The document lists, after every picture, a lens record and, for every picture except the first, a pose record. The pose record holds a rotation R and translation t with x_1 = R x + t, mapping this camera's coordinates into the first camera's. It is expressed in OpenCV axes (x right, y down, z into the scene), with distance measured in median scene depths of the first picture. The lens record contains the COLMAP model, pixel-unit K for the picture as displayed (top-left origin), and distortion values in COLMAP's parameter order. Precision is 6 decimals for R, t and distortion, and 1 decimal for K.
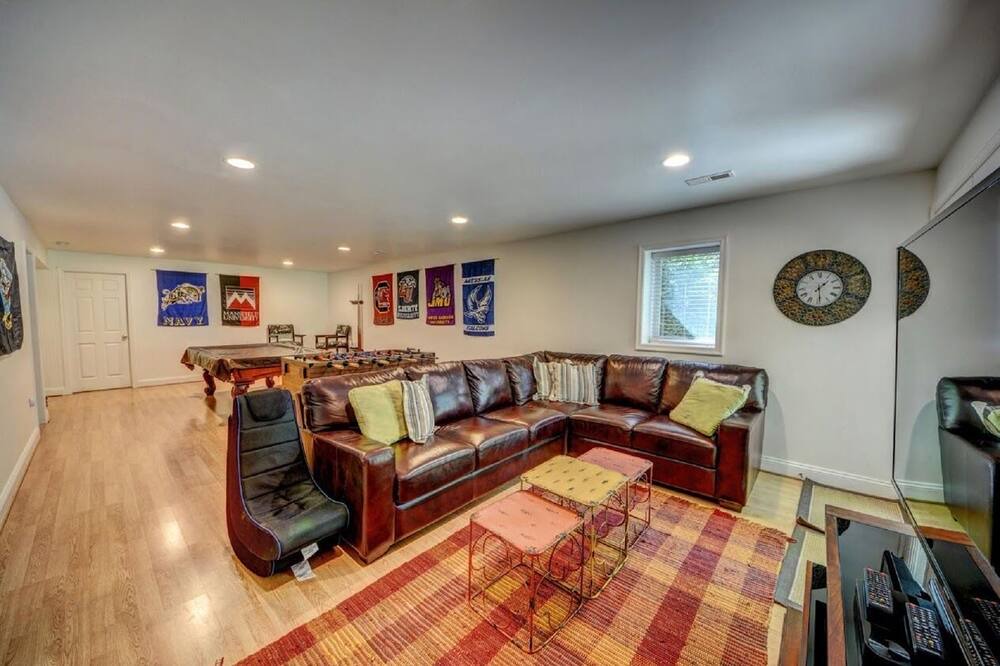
lens RADIAL K [[365.2, 0, 495.2], [0, 365.2, 339.1], [0, 0, 1]] dist [0.025430, -0.000049]
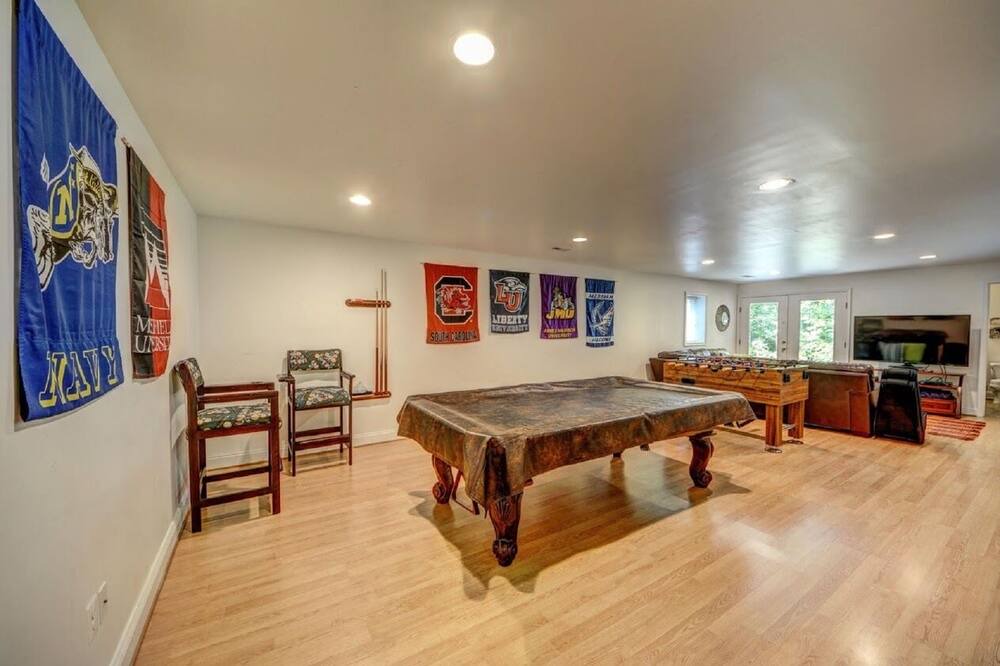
lens RADIAL K [[365.2, 0, 495.2], [0, 365.2, 339.1], [0, 0, 1]] dist [0.025430, -0.000049]
pose [[0.279872, -0.034190, 0.959428, -1.116351], [0.058256, 0.998129, 0.018576, -0.065612], [-0.958268, 0.050694, 0.281340, 0.921302]]
